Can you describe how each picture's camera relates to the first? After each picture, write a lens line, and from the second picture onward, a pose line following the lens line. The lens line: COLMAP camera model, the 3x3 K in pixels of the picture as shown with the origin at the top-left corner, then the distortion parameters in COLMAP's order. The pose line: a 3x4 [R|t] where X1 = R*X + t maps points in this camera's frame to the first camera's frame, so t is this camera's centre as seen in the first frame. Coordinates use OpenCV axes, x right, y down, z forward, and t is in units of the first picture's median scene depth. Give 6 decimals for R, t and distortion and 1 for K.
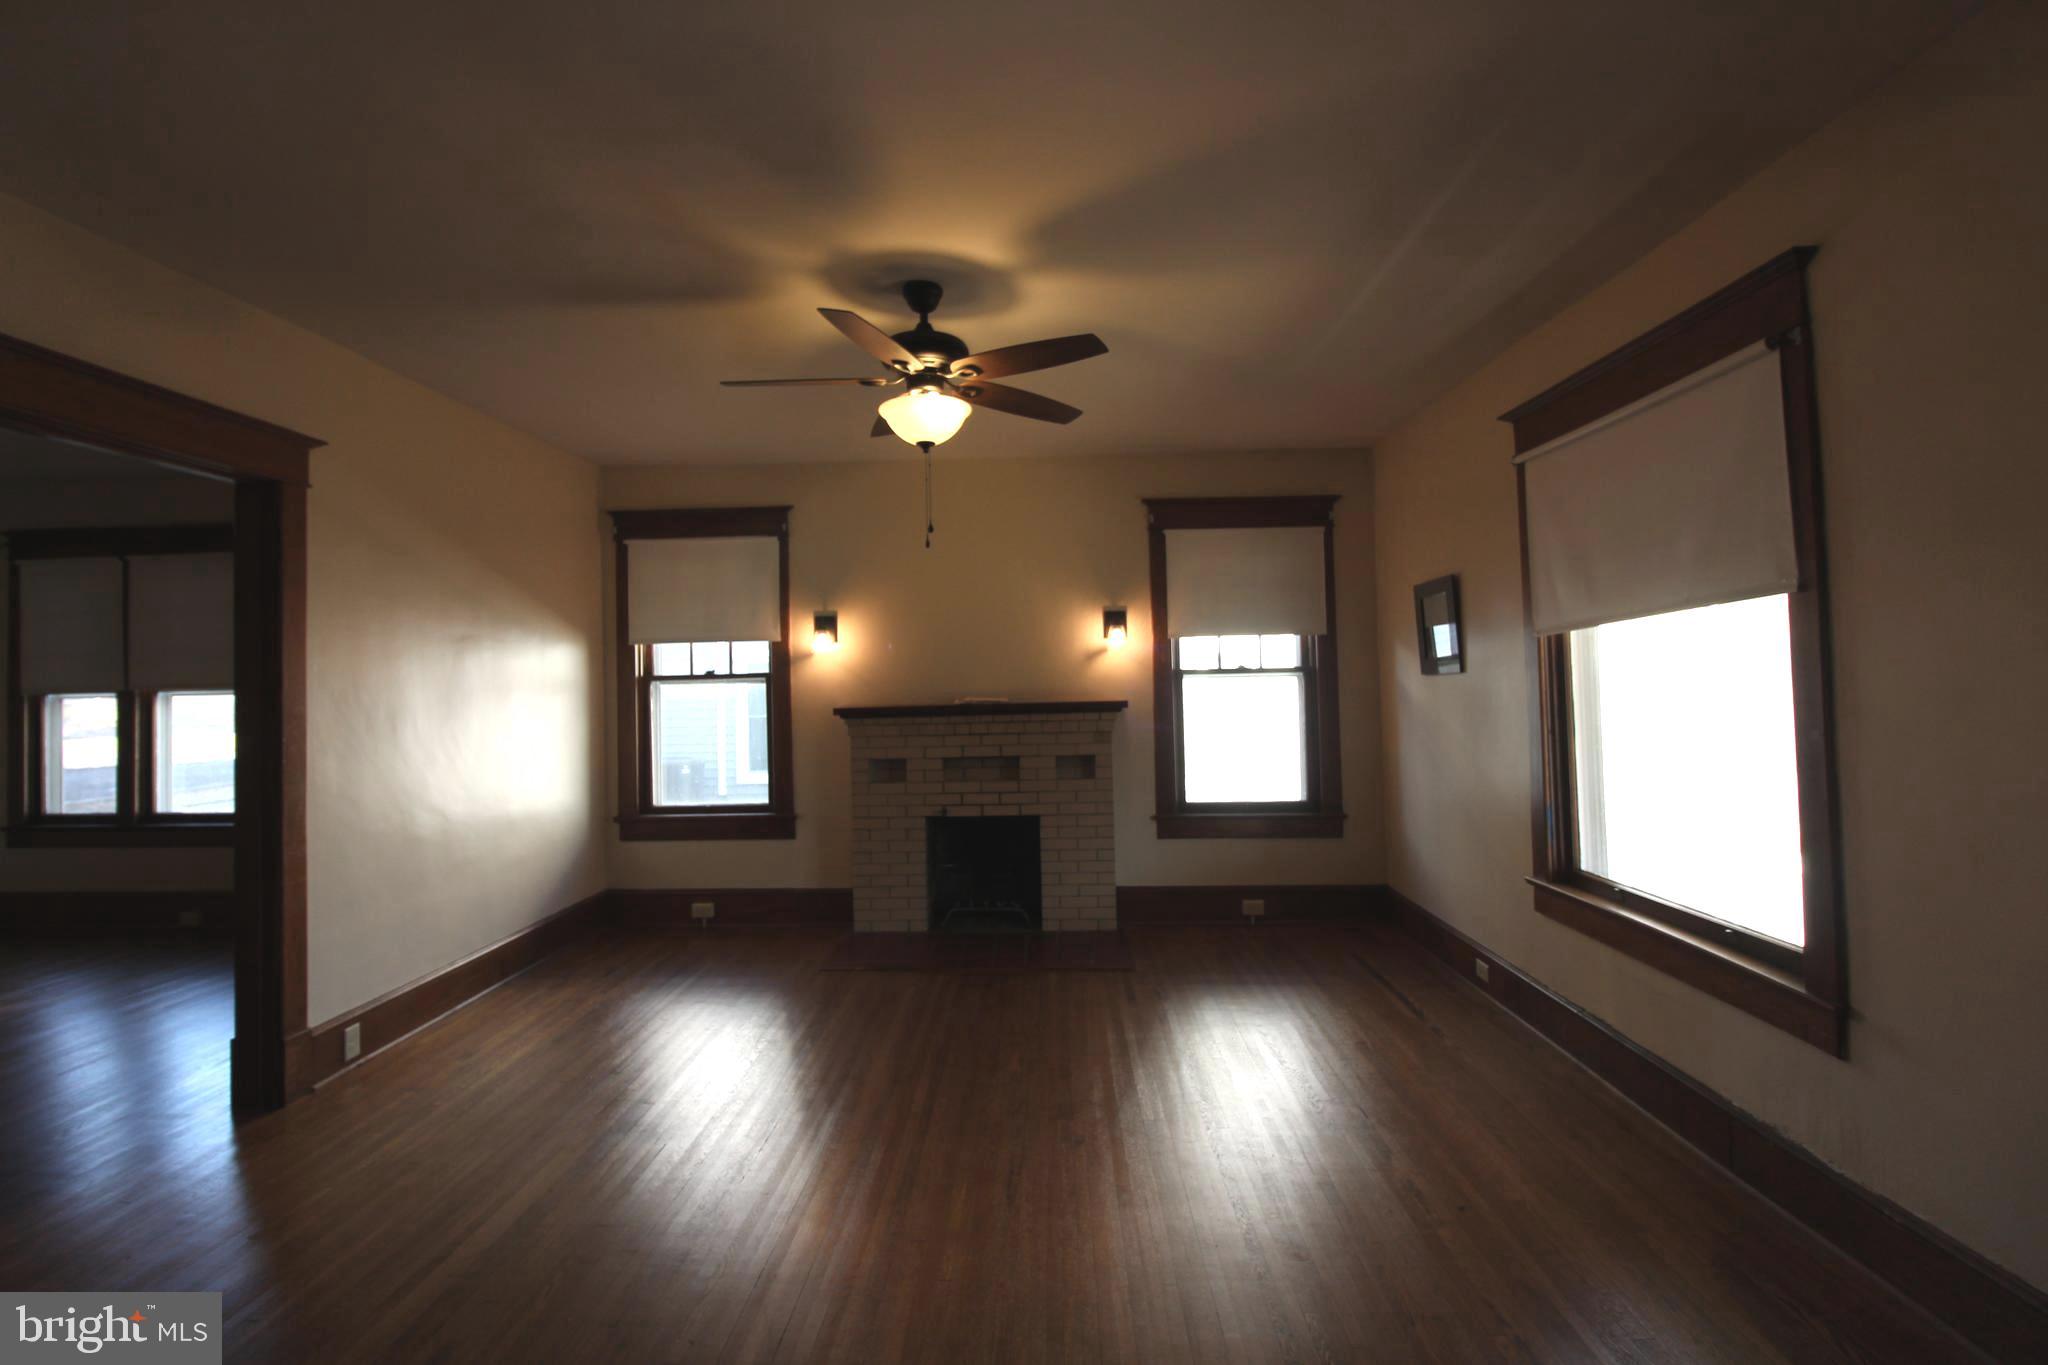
lens RADIAL K [[962.7, 0, 1019.4], [0, 962.7, 660.5], [0, 0, 1]] dist [-0.006870, -0.004095]
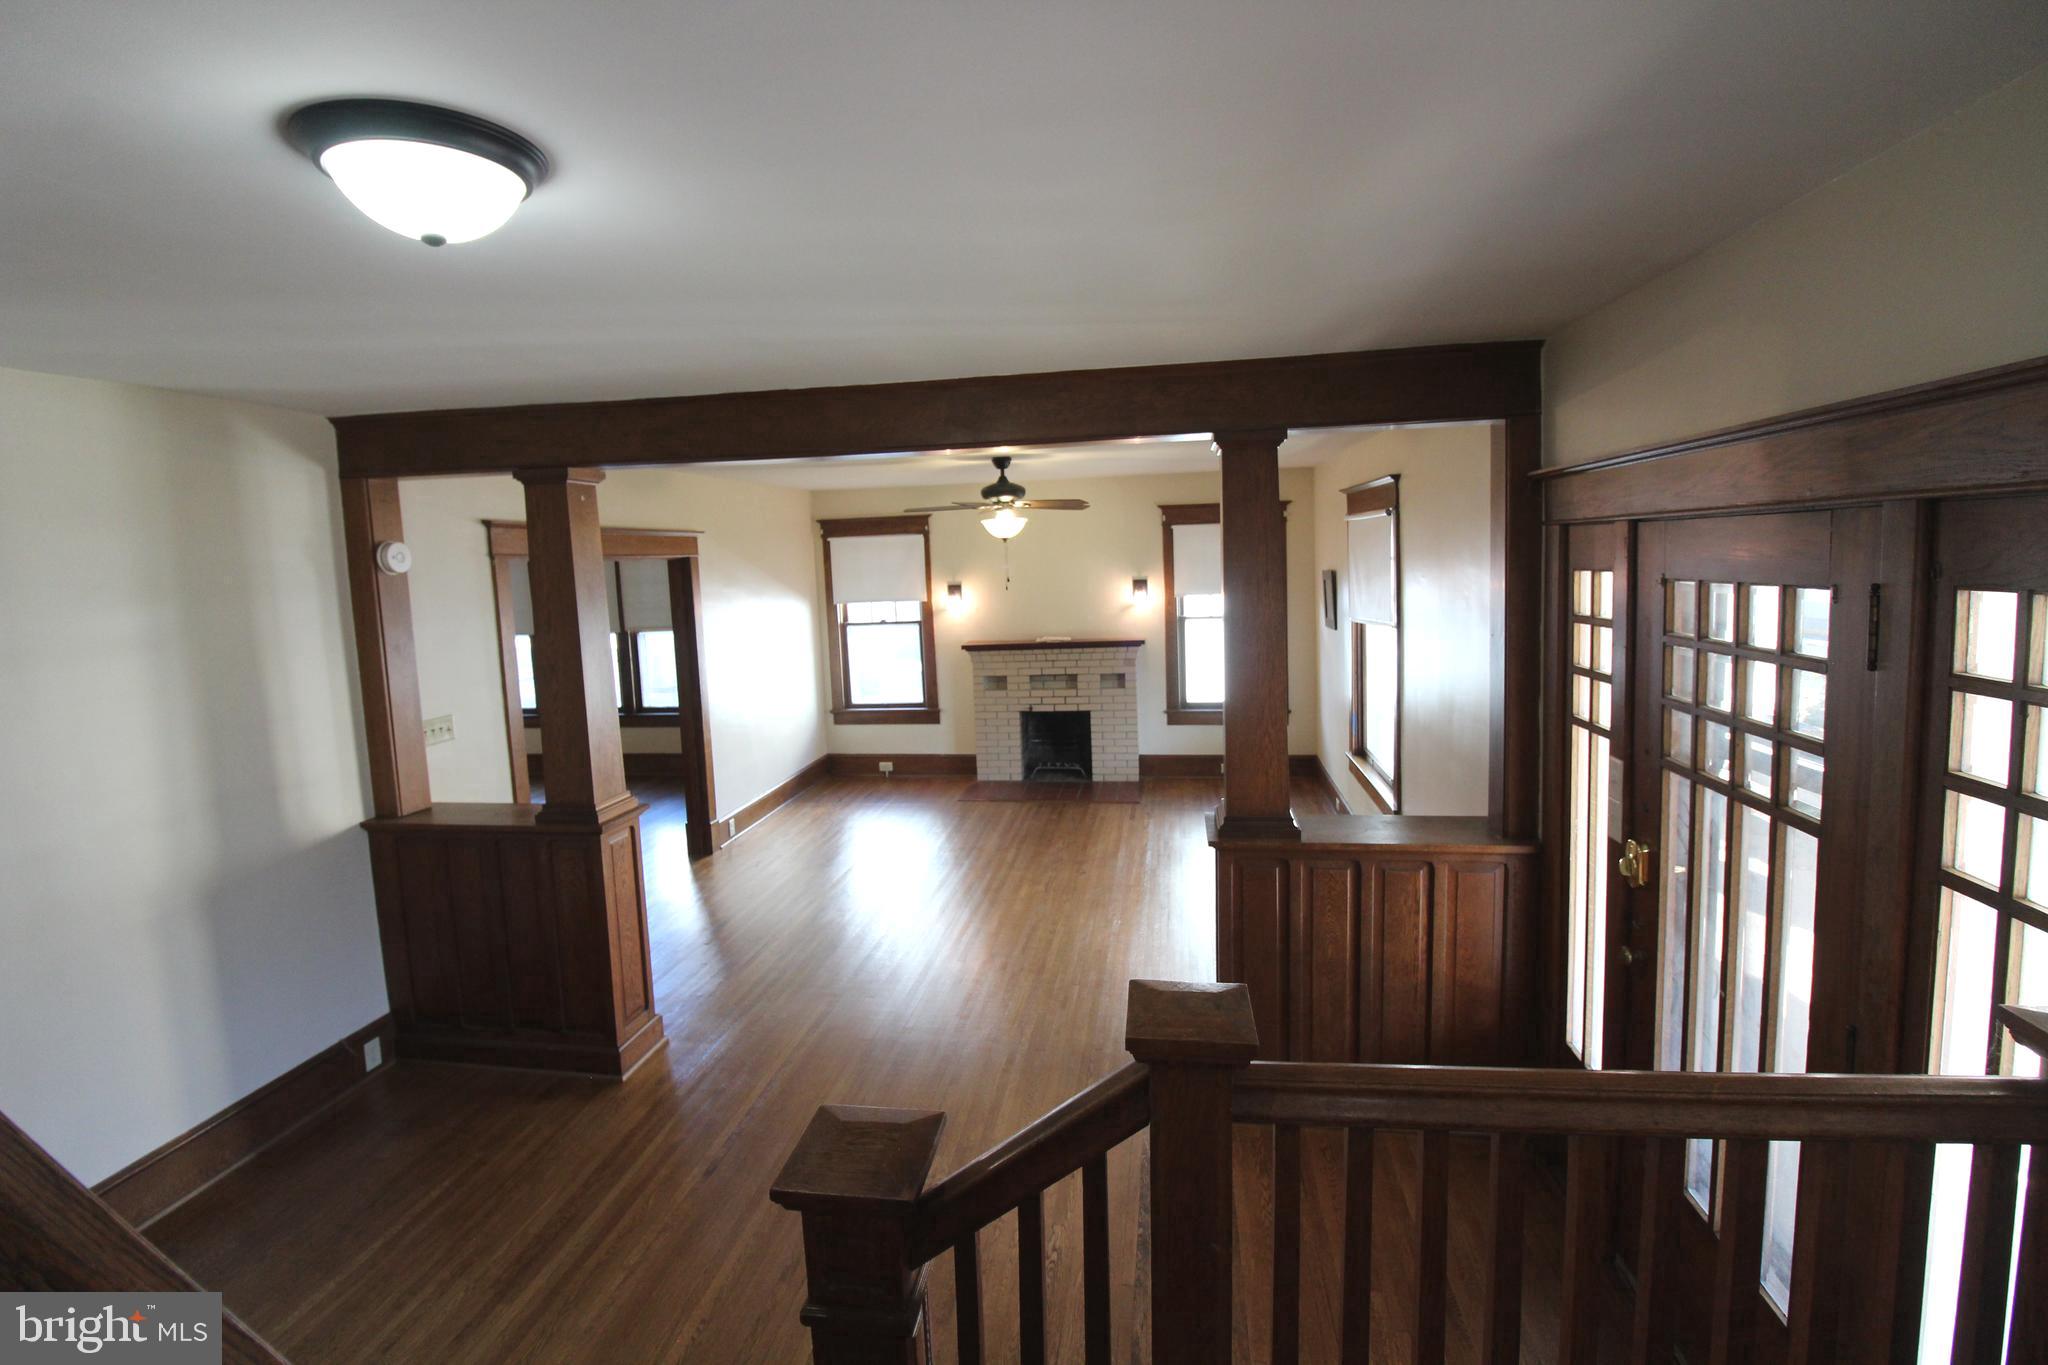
lens RADIAL K [[962.7, 0, 1027.6], [0, 962.7, 674.1], [0, 0, 1]] dist [-0.006870, -0.004095]
pose [[0.993155, -0.000889, -0.116798, 0.103350], [0.018538, 0.988496, 0.150106, -0.139710], [0.115321, -0.151244, 0.981747, -0.565746]]
